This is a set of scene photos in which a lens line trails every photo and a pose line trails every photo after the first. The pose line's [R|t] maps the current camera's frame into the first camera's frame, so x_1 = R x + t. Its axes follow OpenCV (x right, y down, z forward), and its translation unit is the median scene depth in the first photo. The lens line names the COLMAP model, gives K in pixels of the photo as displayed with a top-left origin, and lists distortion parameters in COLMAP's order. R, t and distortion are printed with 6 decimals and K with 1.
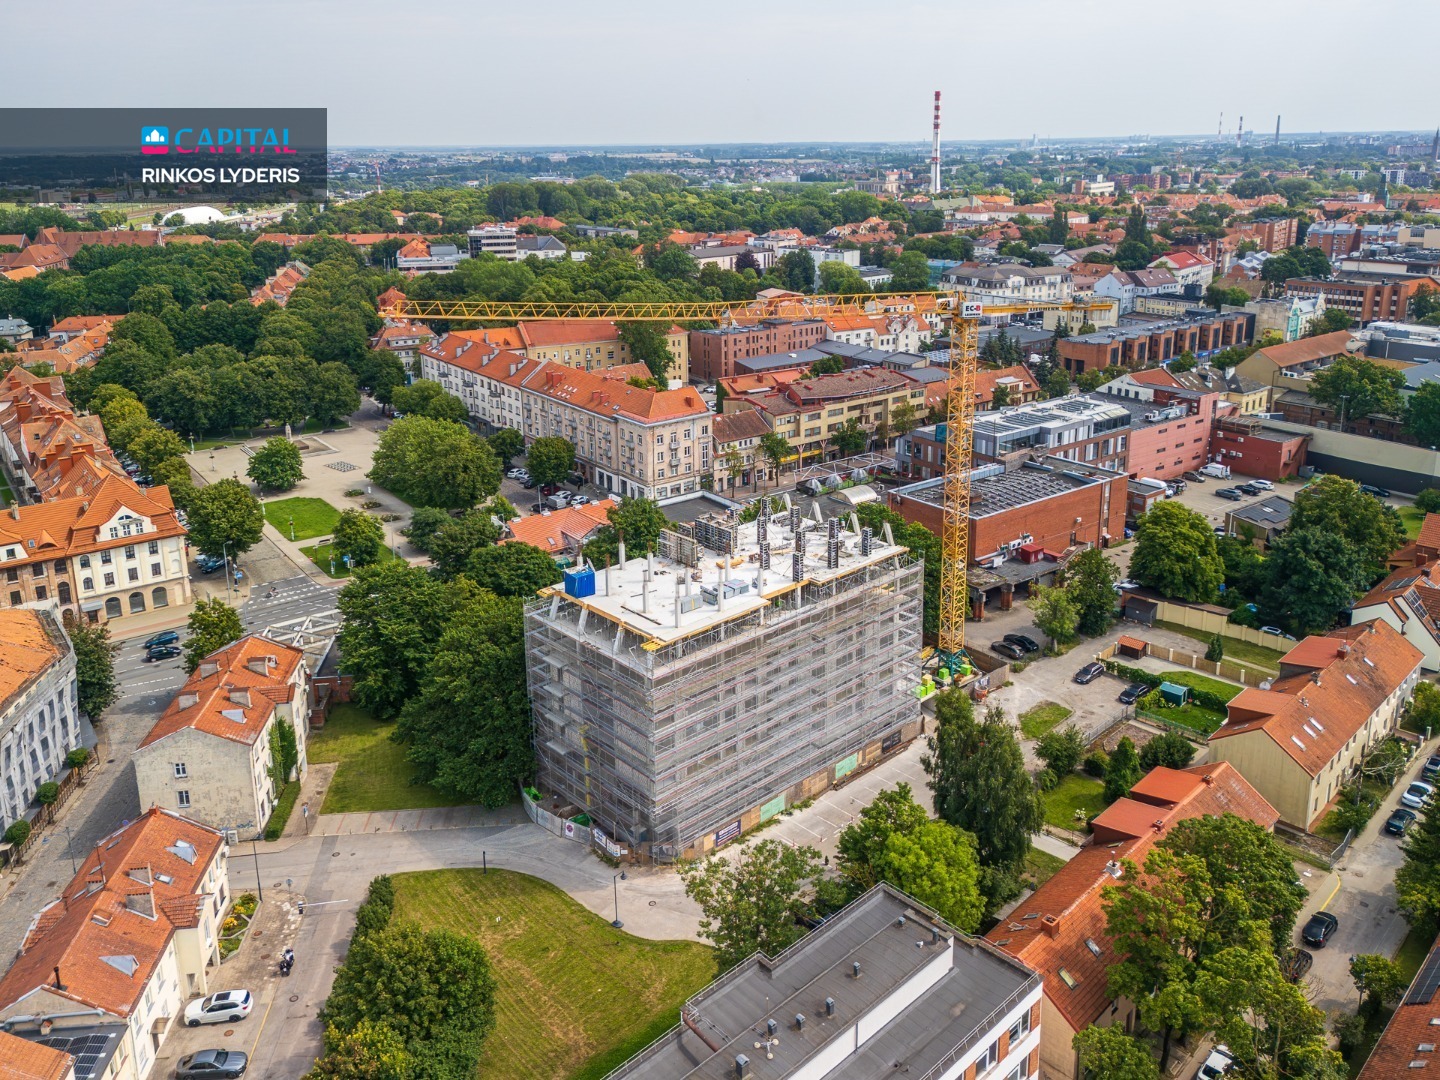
lens RADIAL K [[1100.7, 0, 724.7], [0, 1100.7, 490.0], [0, 0, 1]] dist [0.086689, -0.070753]
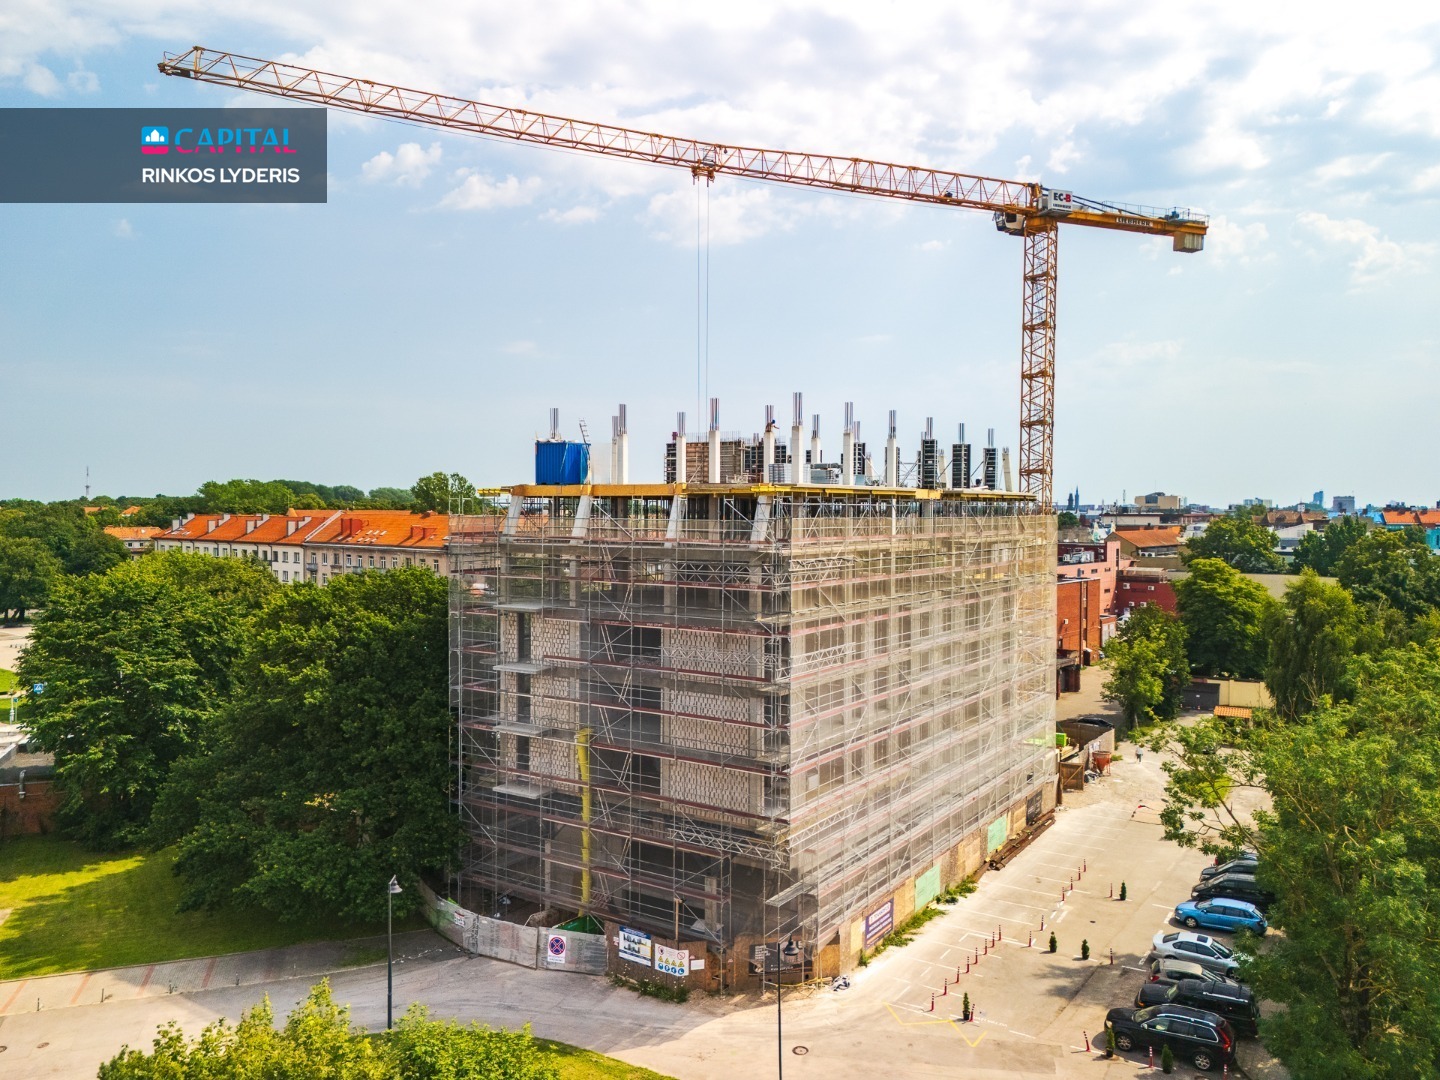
lens RADIAL K [[1066.4, 0, 720.0], [0, 1066.4, 540.0], [0, 0, 1]] dist [0.059293, -0.060658]
pose [[0.969974, 0.013932, 0.242808, -0.094524], [0.052593, 0.962719, -0.265340, 0.133502], [-0.237452, 0.270143, 0.933081, 0.255538]]
